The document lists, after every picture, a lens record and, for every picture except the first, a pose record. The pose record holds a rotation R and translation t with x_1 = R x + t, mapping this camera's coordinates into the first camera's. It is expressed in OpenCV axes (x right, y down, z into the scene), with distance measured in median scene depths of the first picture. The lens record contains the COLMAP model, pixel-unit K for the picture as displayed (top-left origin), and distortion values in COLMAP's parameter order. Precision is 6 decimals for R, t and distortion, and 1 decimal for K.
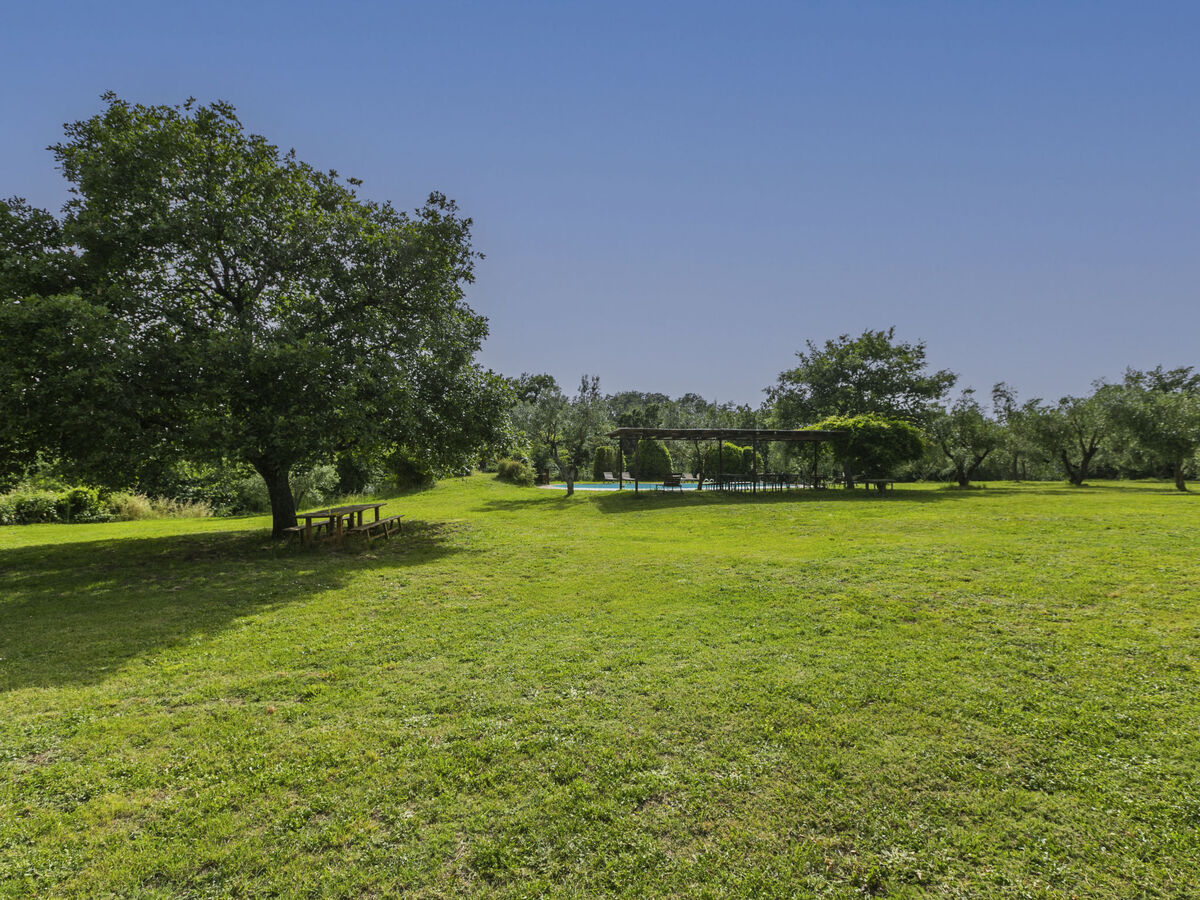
lens RADIAL K [[607.9, 0, 600.0], [0, 607.9, 450.0], [0, 0, 1]] dist [0.001566, 0.000256]
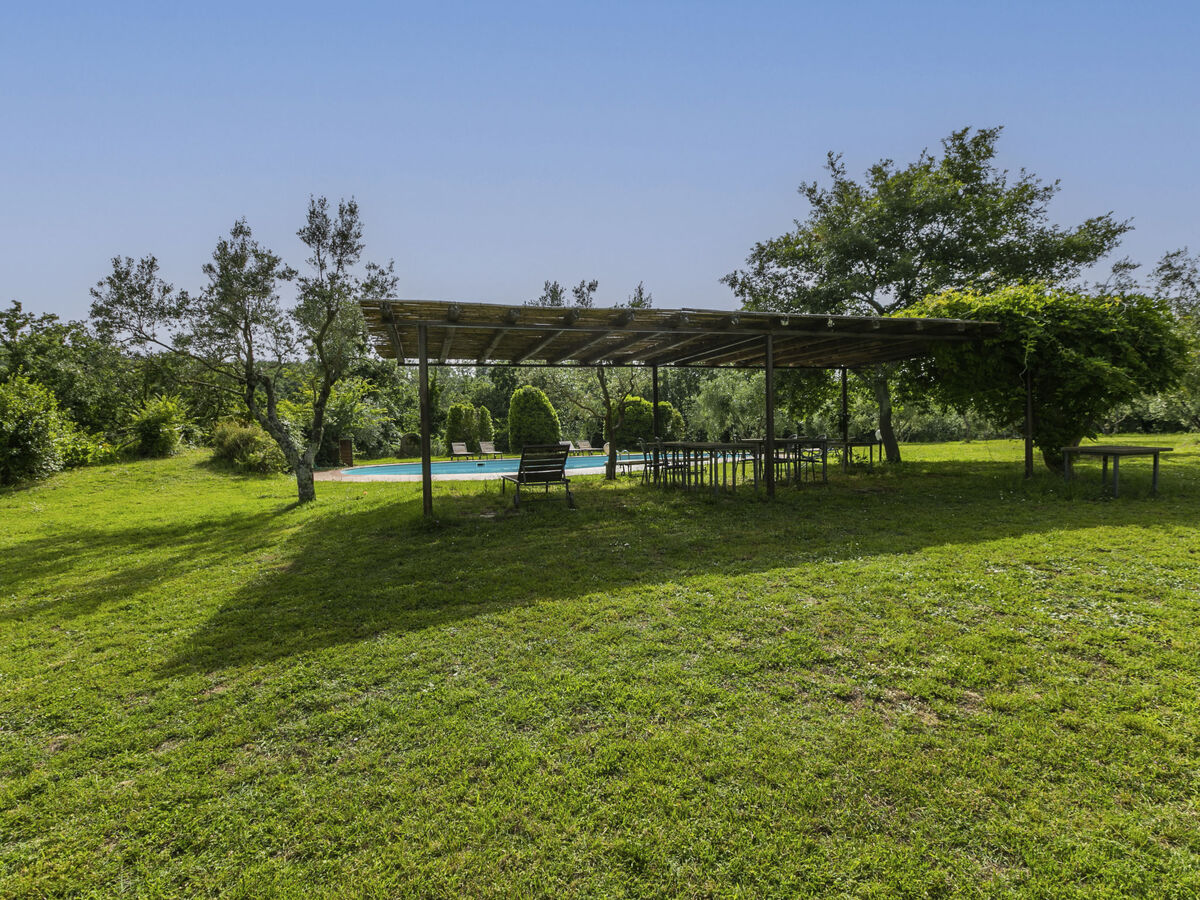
lens RADIAL K [[488.2, 0, 600.0], [0, 488.2, 450.0], [0, 0, 1]] dist [0.000348, 0.000004]
pose [[0.983018, -0.033188, 0.180485, 0.089225], [0.022232, 0.997804, 0.062395, 0.021134], [-0.182159, -0.057323, 0.981597, 0.637671]]
